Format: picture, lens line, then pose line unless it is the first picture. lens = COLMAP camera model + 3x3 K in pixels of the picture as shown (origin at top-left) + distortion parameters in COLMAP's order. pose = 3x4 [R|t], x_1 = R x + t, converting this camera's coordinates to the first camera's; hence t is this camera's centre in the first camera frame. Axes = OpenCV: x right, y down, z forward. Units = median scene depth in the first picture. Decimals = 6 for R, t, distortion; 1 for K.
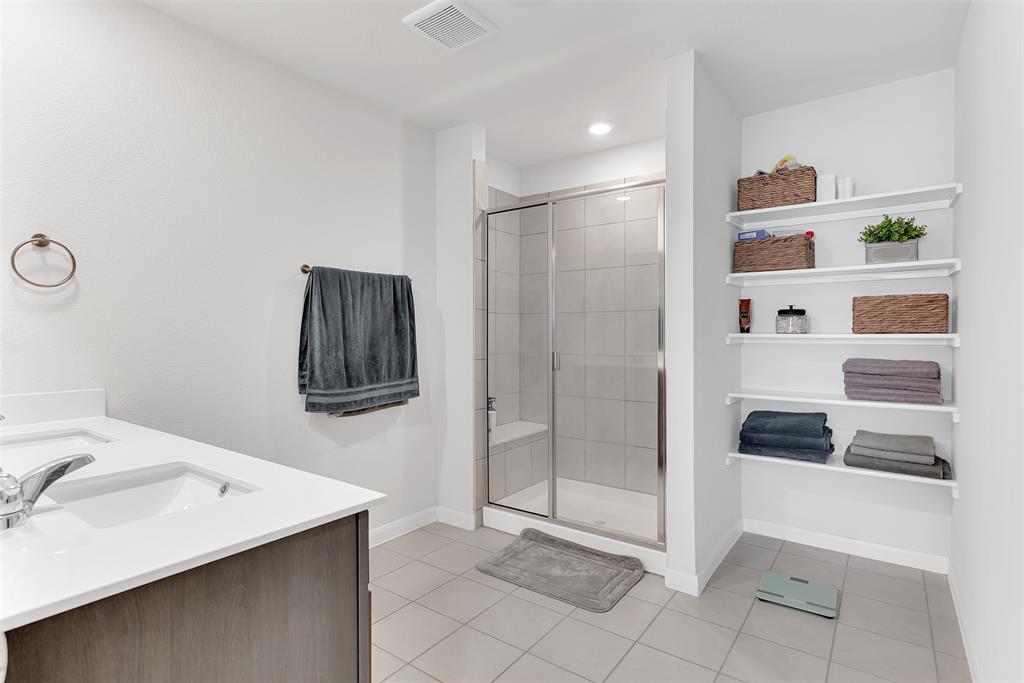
lens RADIAL K [[518.6, 0, 509.2], [0, 518.6, 340.7], [0, 0, 1]] dist [-0.001827, 0.000432]
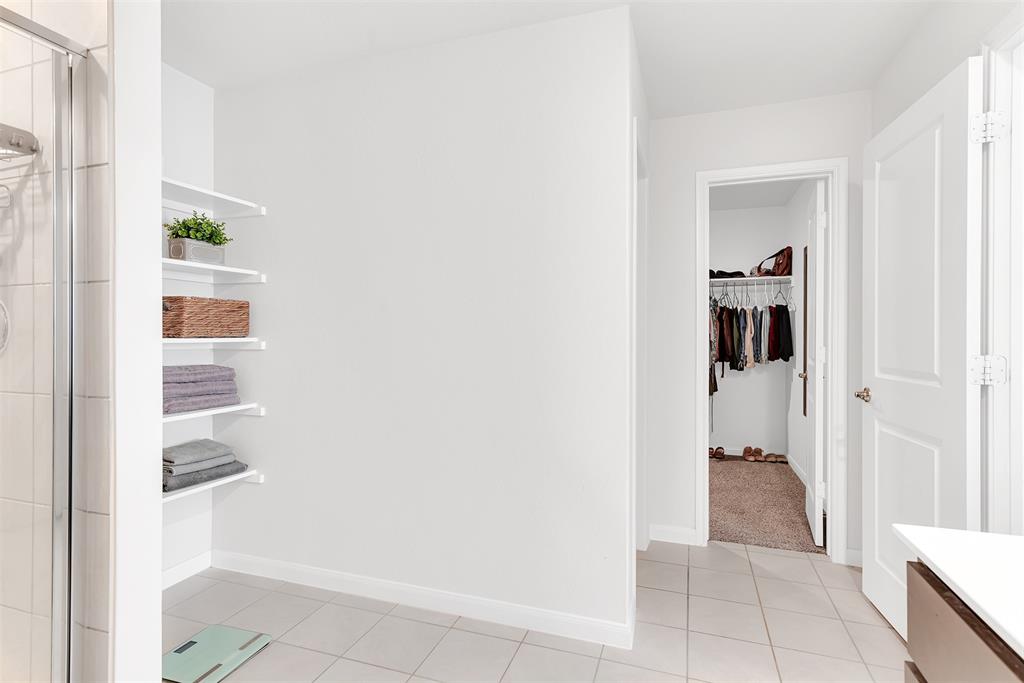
lens RADIAL K [[518.6, 0, 511.7], [0, 518.6, 335.6], [0, 0, 1]] dist [-0.001827, 0.000432]
pose [[-0.303602, 0.001738, 0.952797, -0.353303], [0.011601, 0.999931, 0.001873, -0.013072], [-0.952728, 0.011622, -0.303601, 0.756651]]
